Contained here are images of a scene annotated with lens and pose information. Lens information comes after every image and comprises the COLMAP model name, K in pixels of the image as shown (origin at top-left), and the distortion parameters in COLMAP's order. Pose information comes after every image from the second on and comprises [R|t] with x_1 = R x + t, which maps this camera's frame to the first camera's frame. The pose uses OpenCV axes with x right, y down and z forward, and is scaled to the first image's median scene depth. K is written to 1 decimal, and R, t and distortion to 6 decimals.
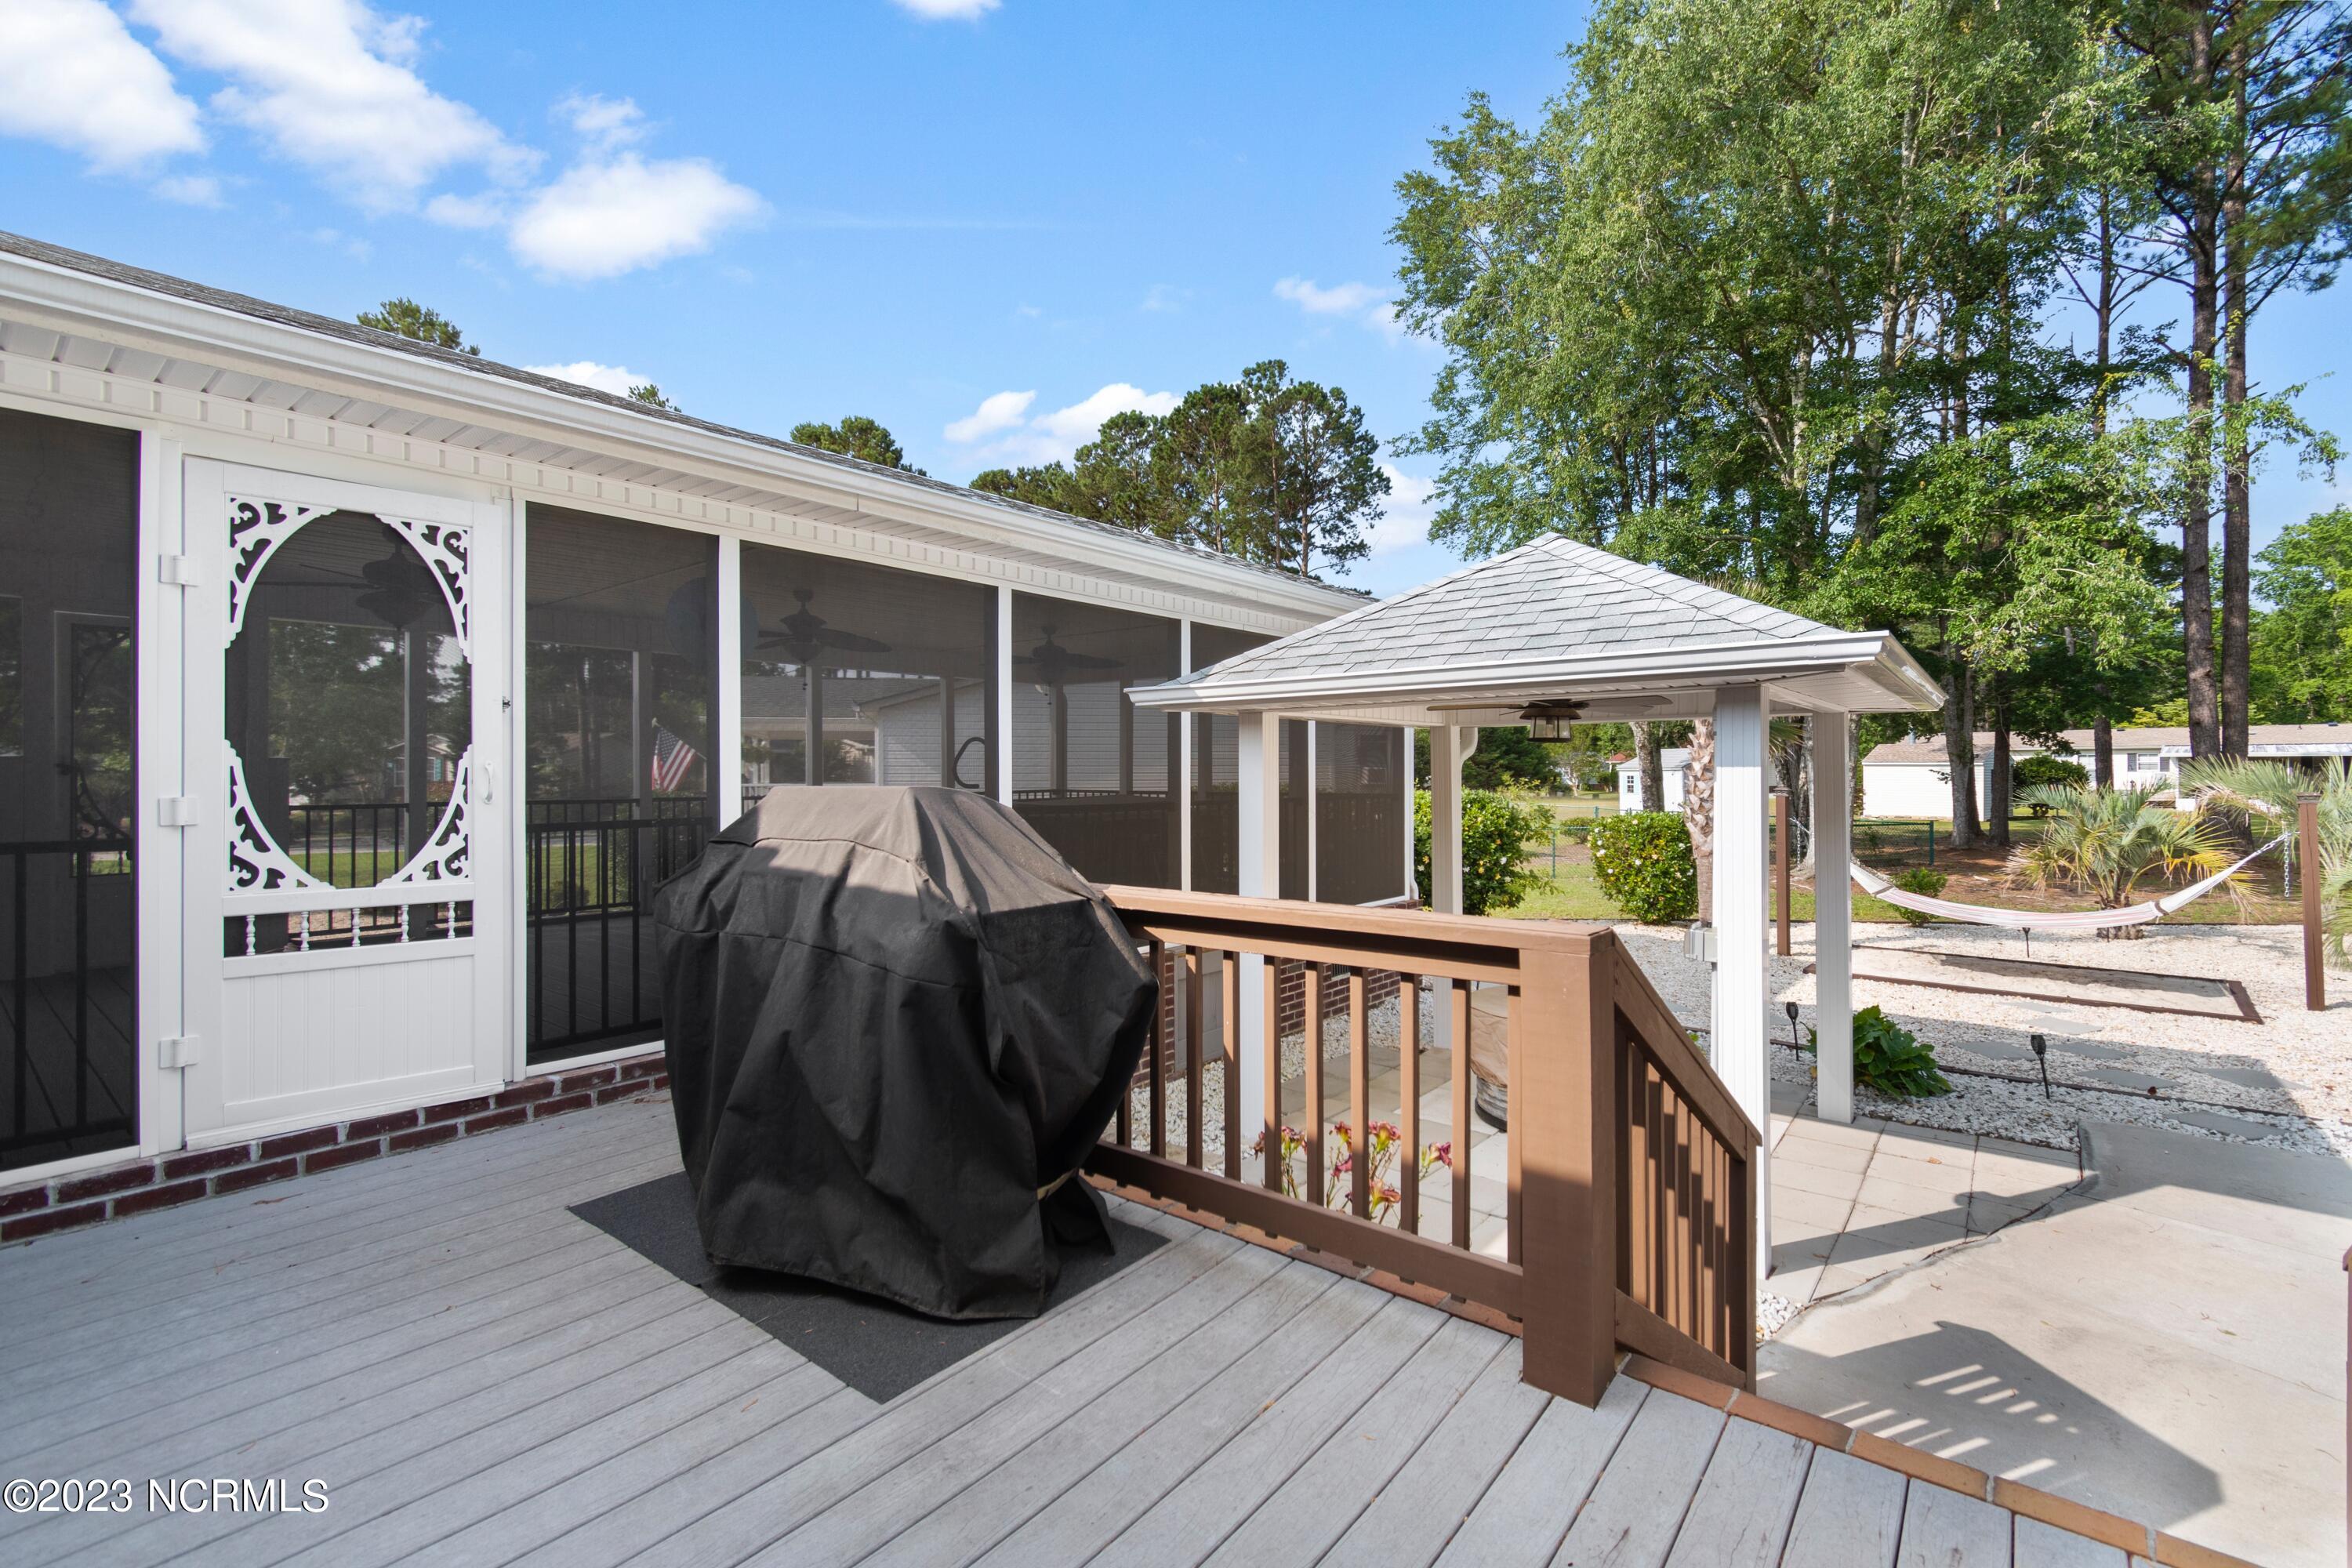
lens RADIAL K [[1079.7, 0, 1176.0], [0, 1079.7, 784.0], [0, 0, 1]] dist [0.001704, -0.000289]
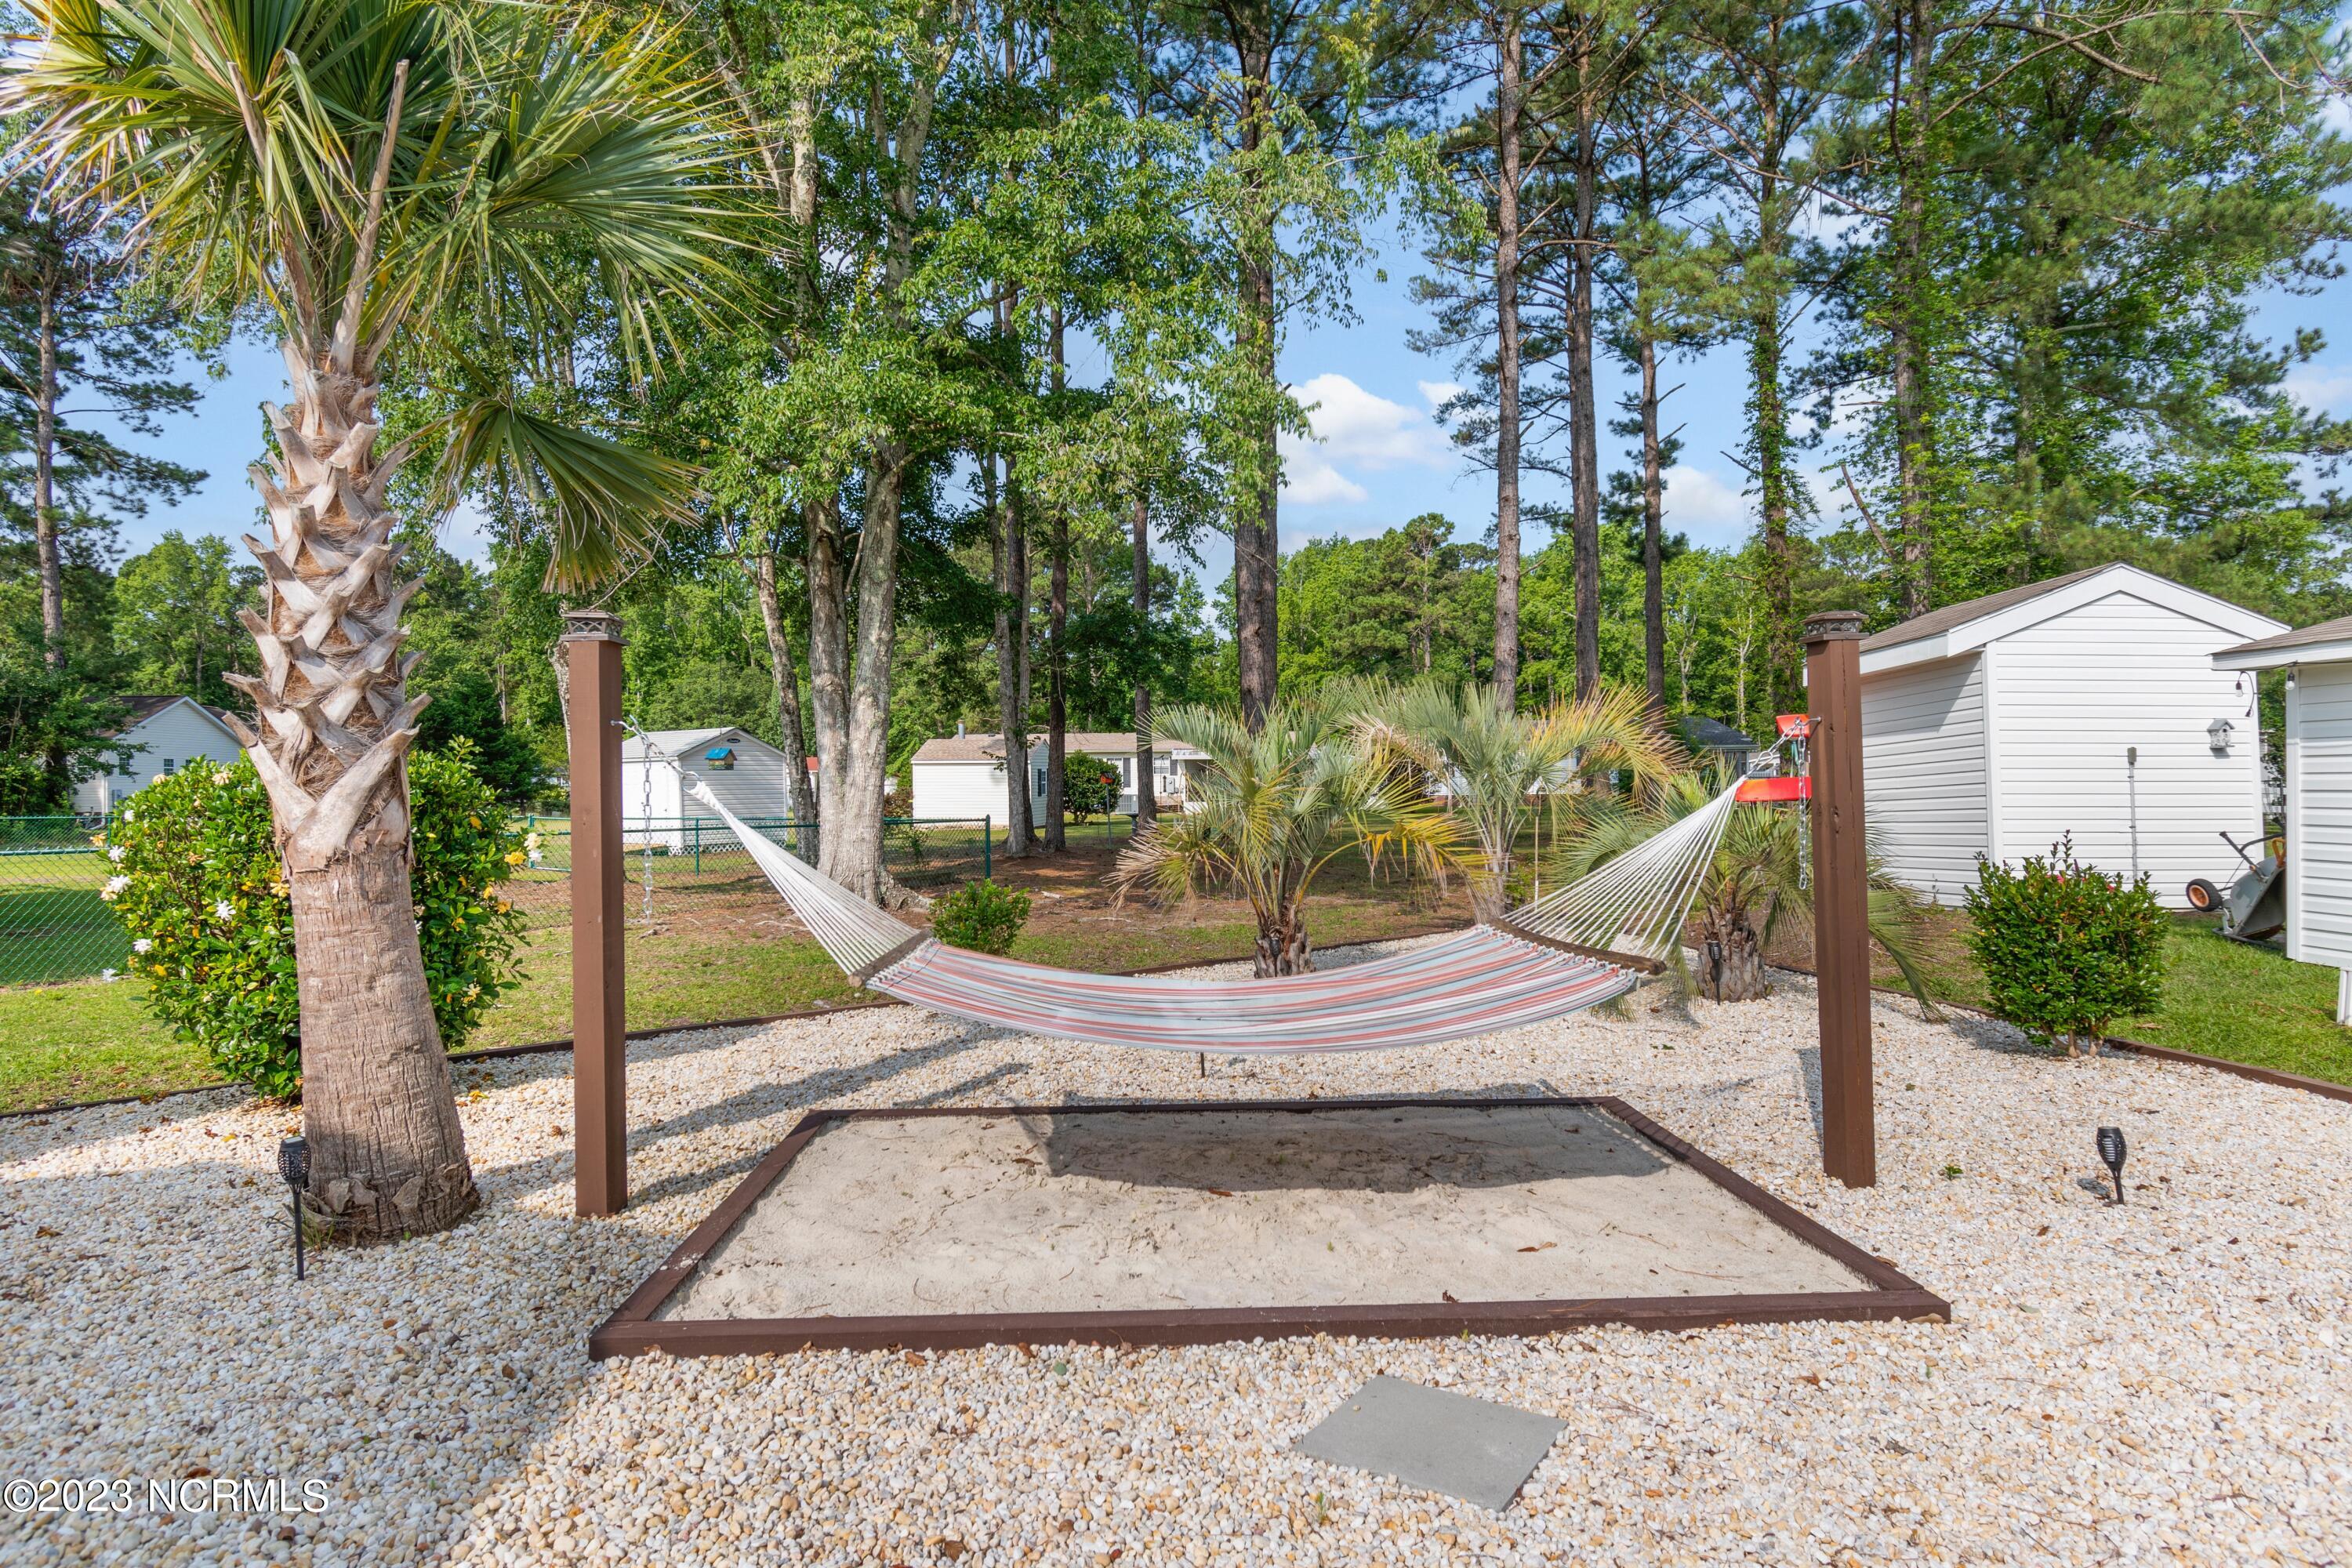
lens RADIAL K [[1298.8, 0, 1176.0], [0, 1298.8, 784.0], [0, 0, 1]] dist [-0.000665, -0.001132]
pose [[0.726686, 0.006287, 0.686941, 0.251210], [0.007302, 0.999831, -0.016875, 0.032114], [-0.686931, 0.017279, 0.726517, 0.362742]]
